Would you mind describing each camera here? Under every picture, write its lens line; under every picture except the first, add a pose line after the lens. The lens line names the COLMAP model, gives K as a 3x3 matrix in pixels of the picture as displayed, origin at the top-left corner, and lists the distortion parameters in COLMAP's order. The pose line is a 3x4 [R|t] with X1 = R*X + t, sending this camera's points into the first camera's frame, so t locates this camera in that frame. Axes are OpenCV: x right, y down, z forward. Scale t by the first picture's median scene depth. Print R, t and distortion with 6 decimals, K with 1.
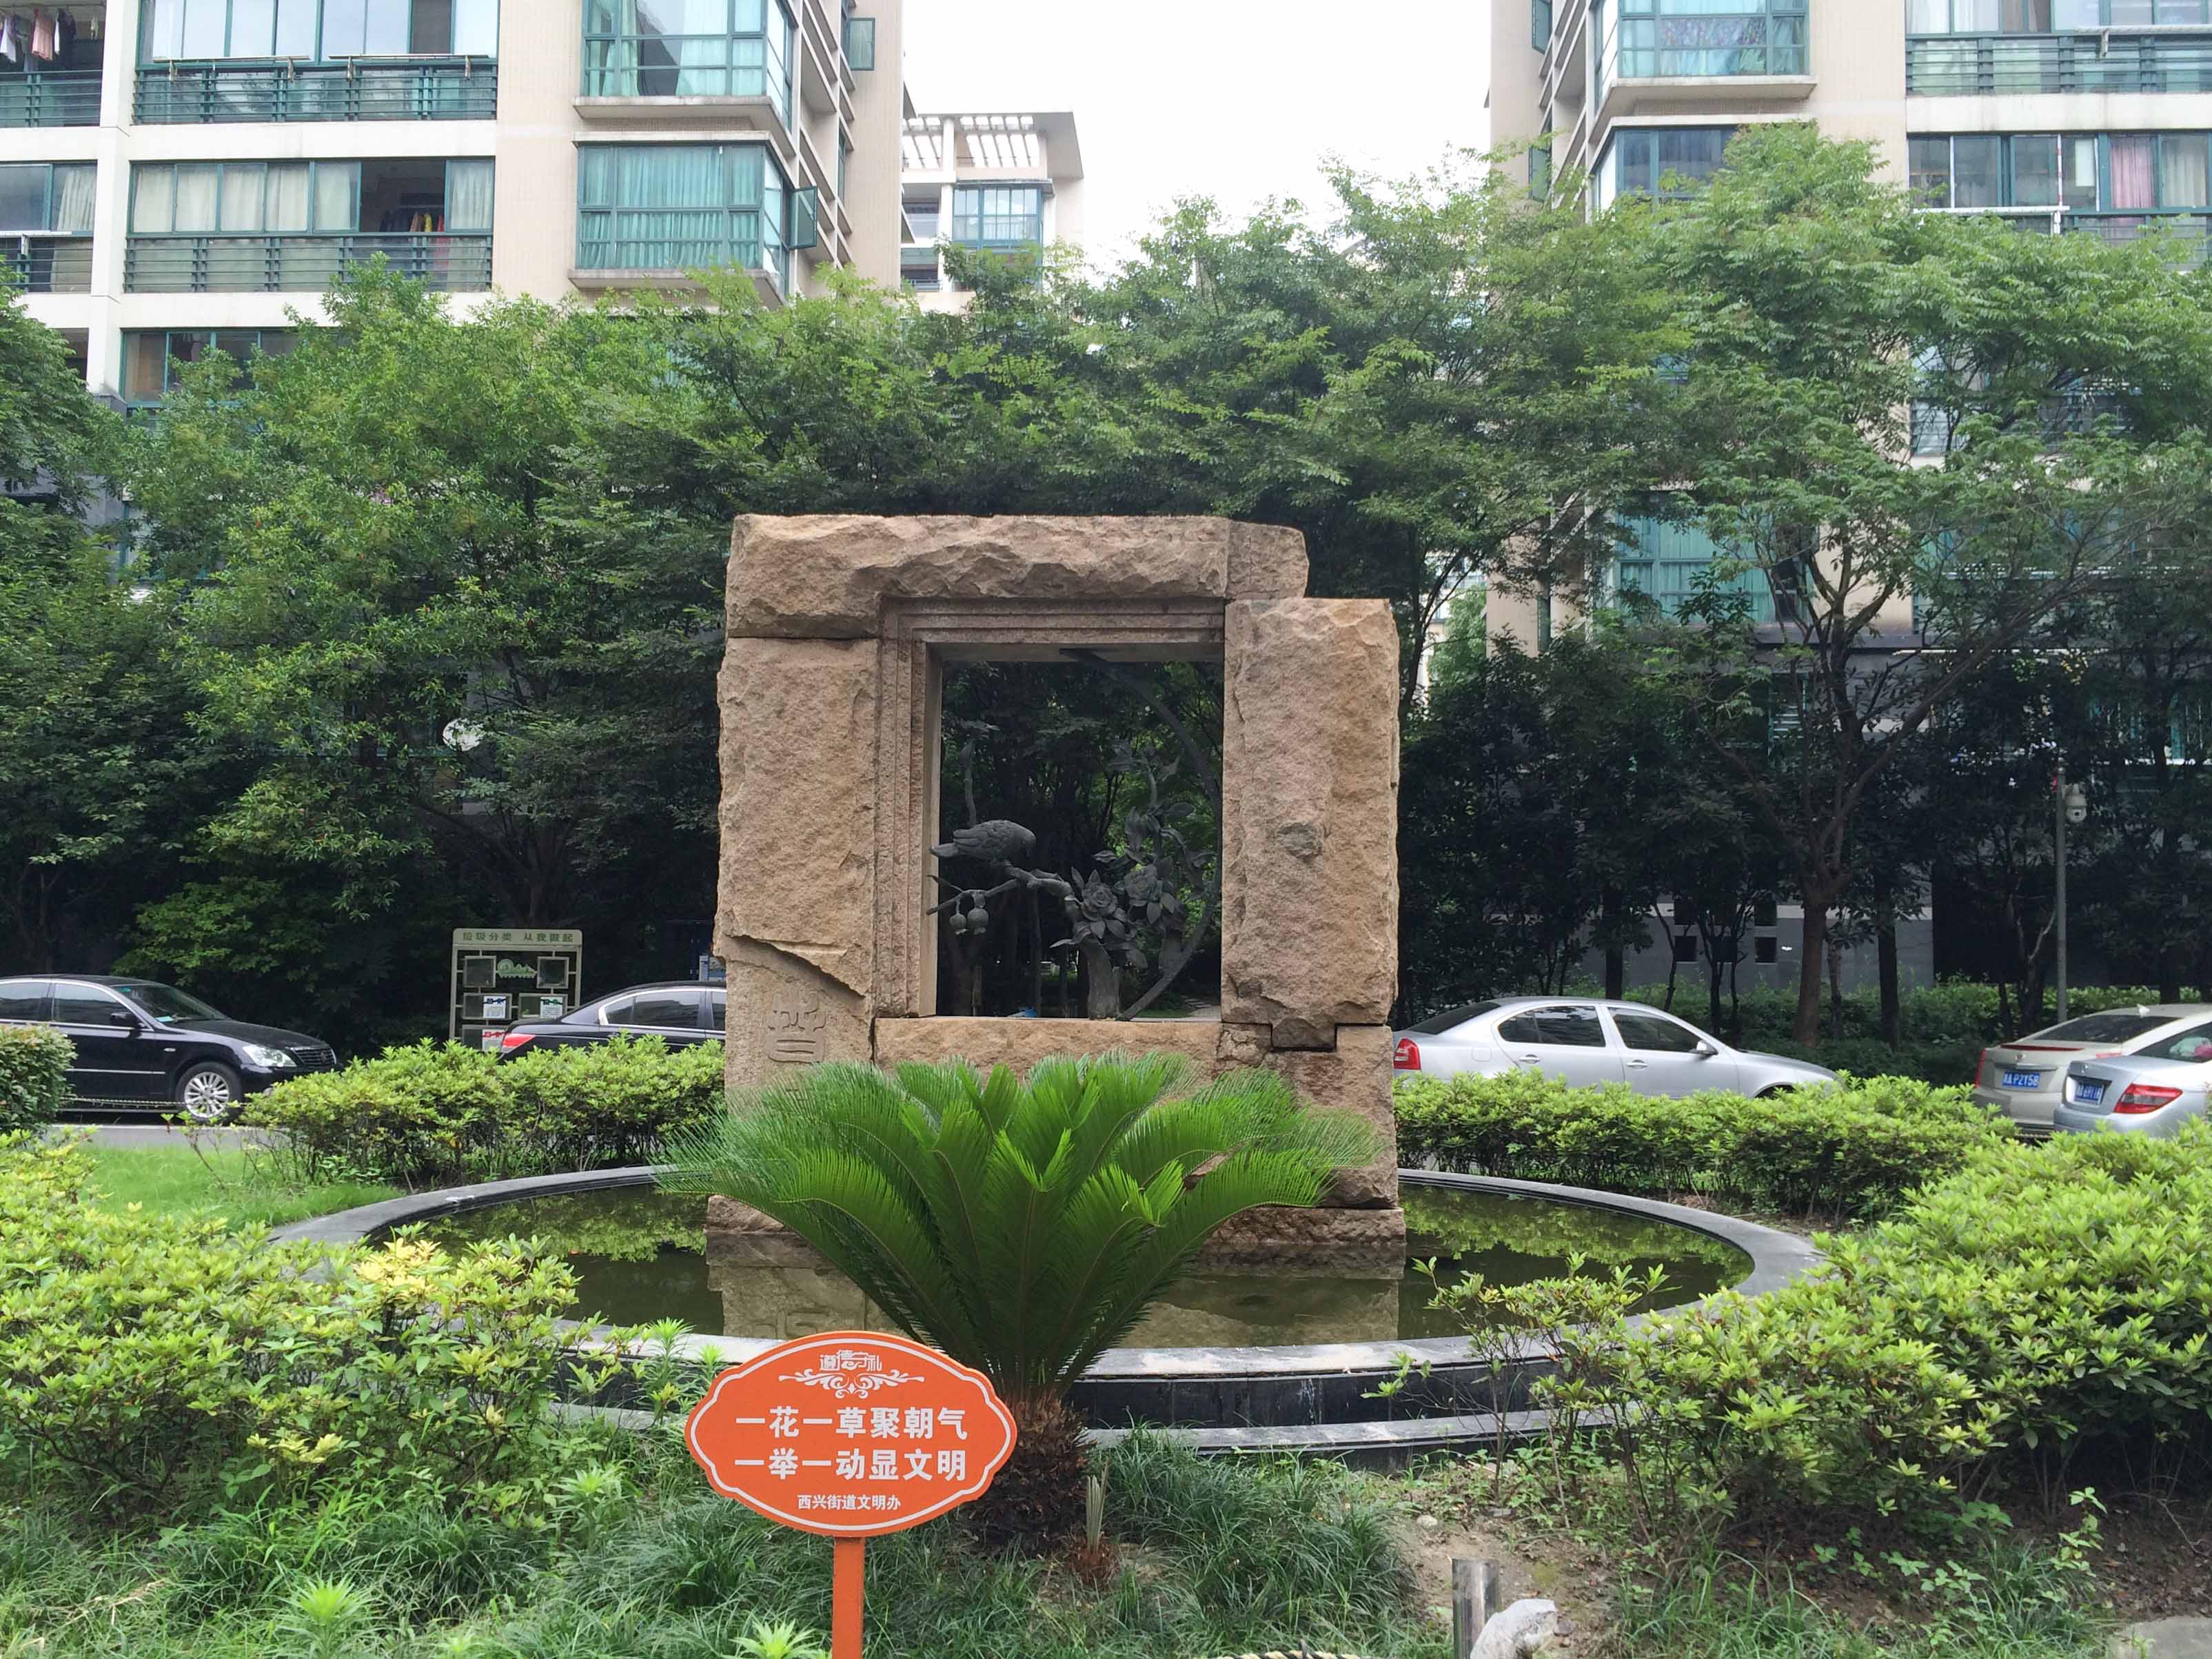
lens RADIAL K [[1899.7, 0, 1106.0], [0, 1899.7, 829.5], [0, 0, 1]] dist [0.032012, 0.001481]
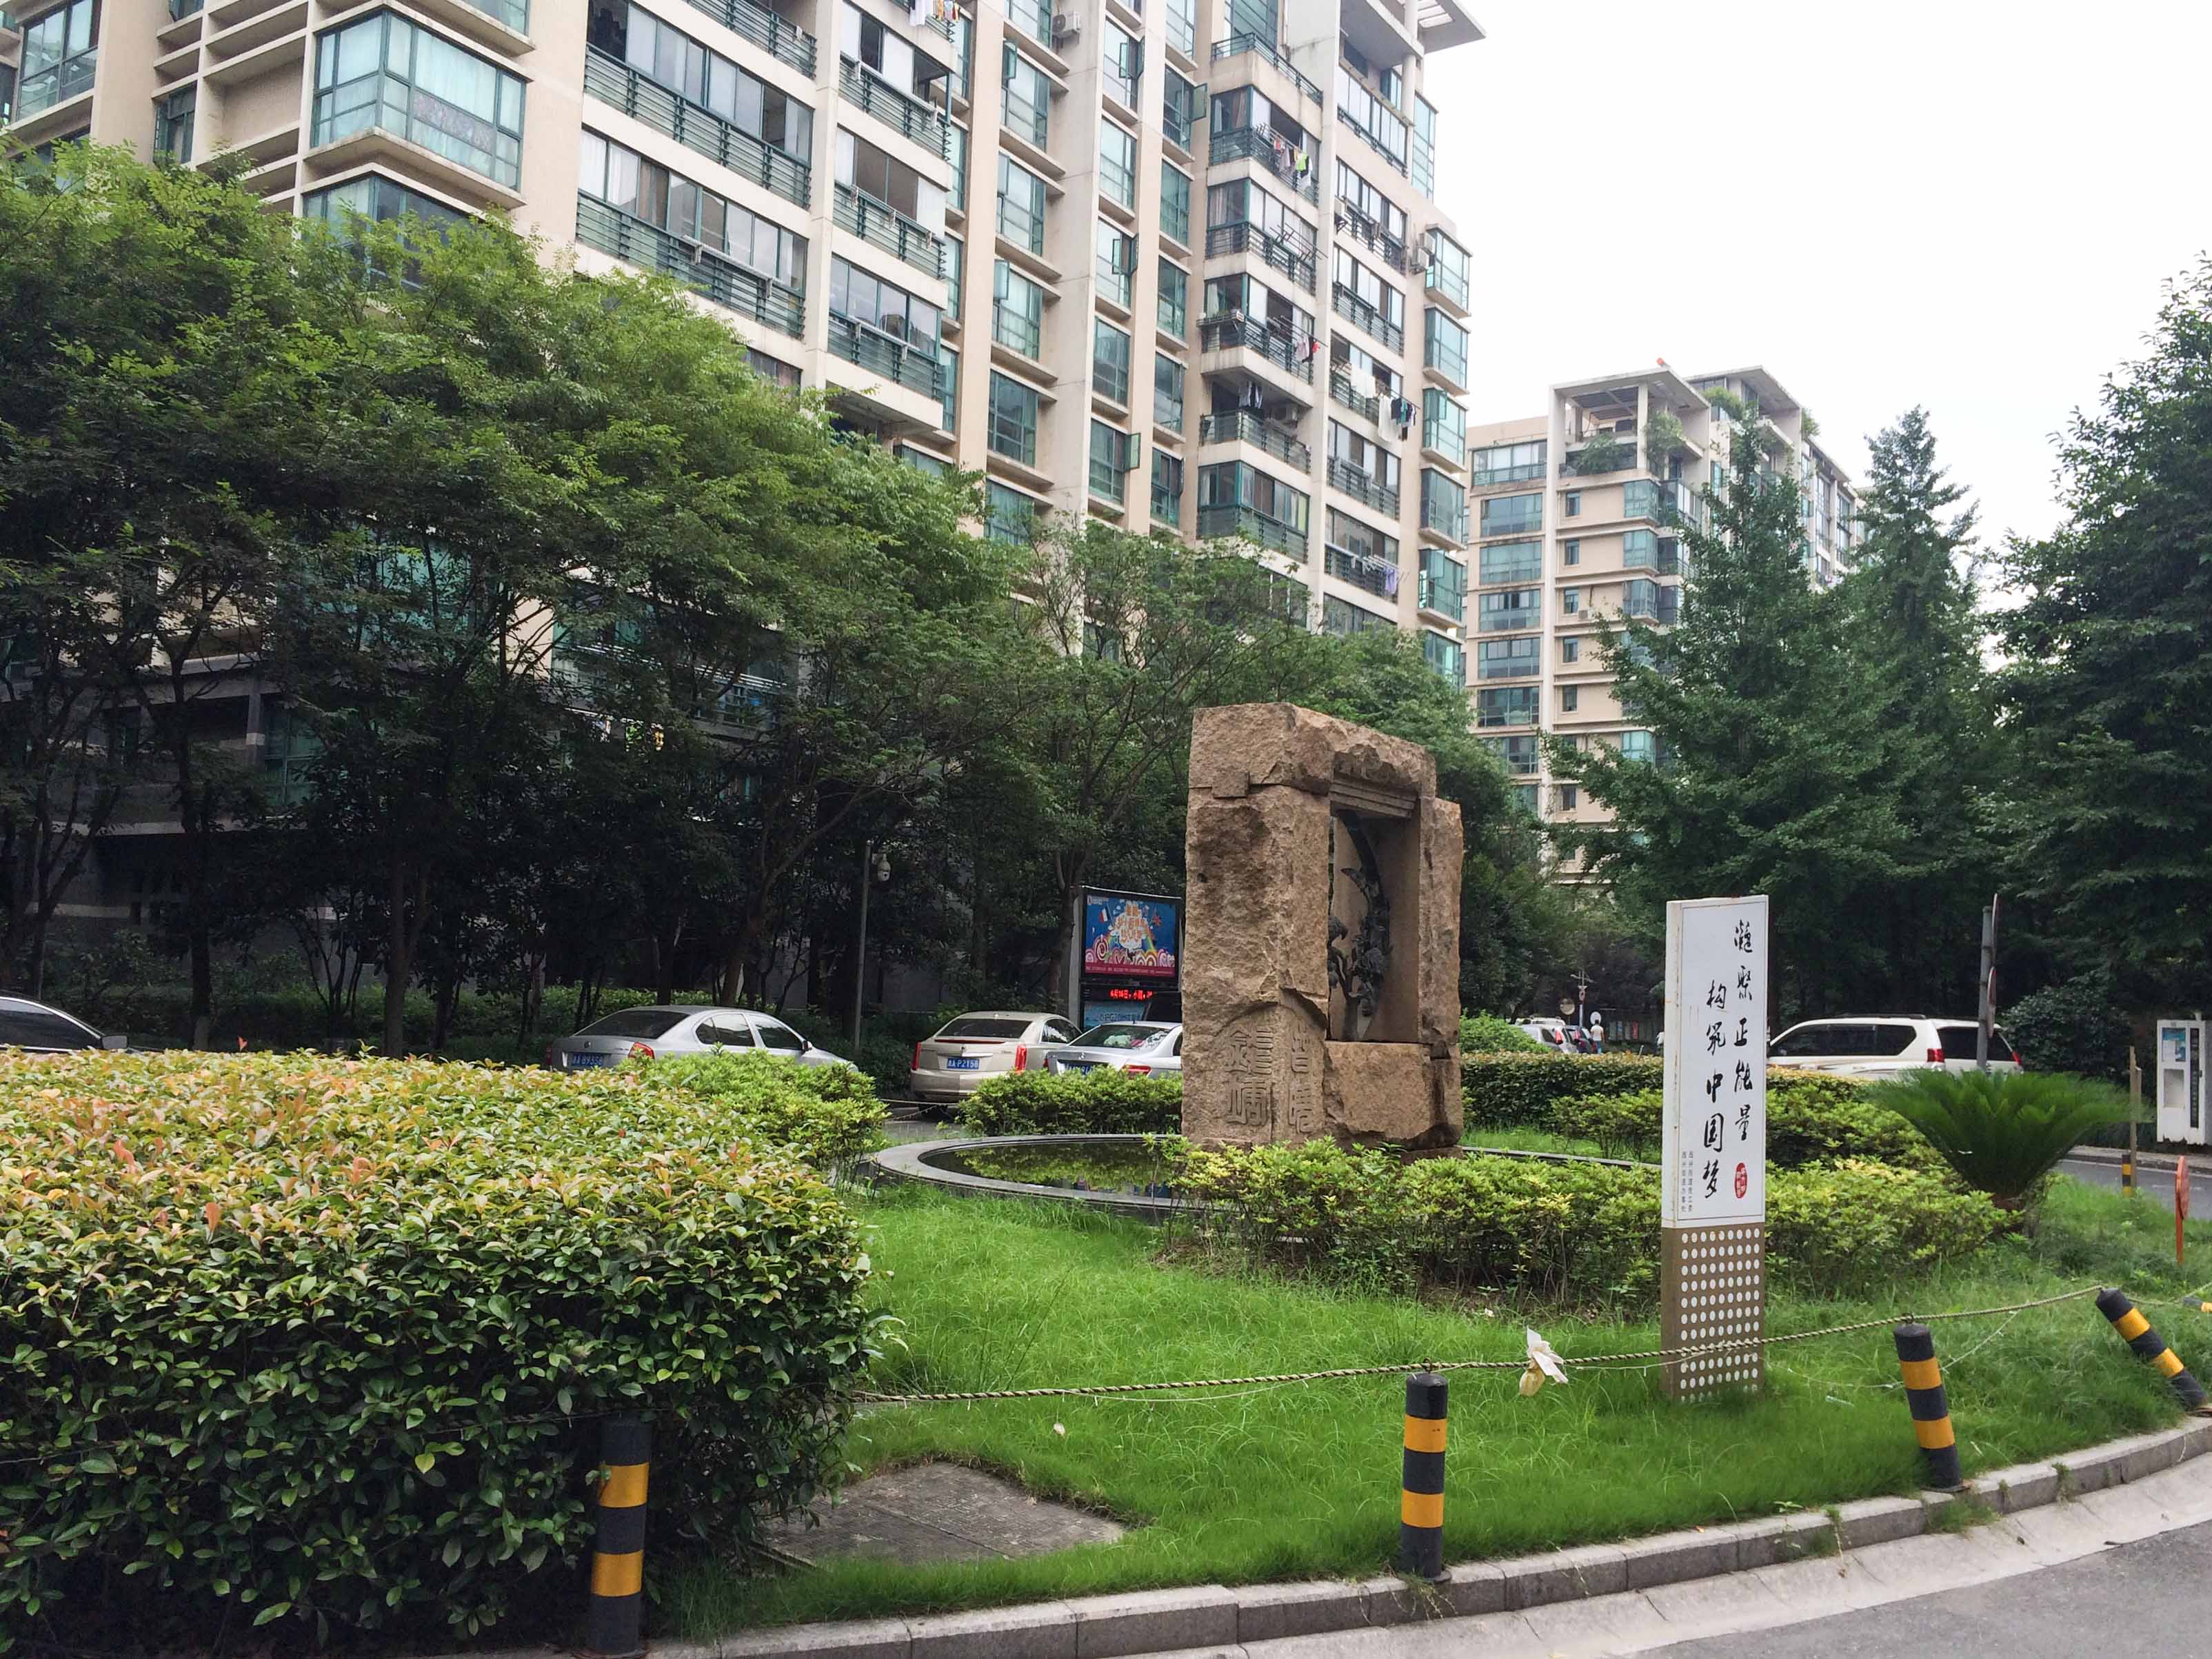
lens RADIAL K [[1899.8, 0, 1106.0], [0, 1899.8, 829.5], [0, 0, 1]] dist [0.032012, 0.001481]
pose [[0.496018, 0.079847, 0.864633, -0.716208], [-0.087967, 0.995261, -0.041446, 0.002285], [-0.863845, -0.055501, 0.500691, 0.181844]]
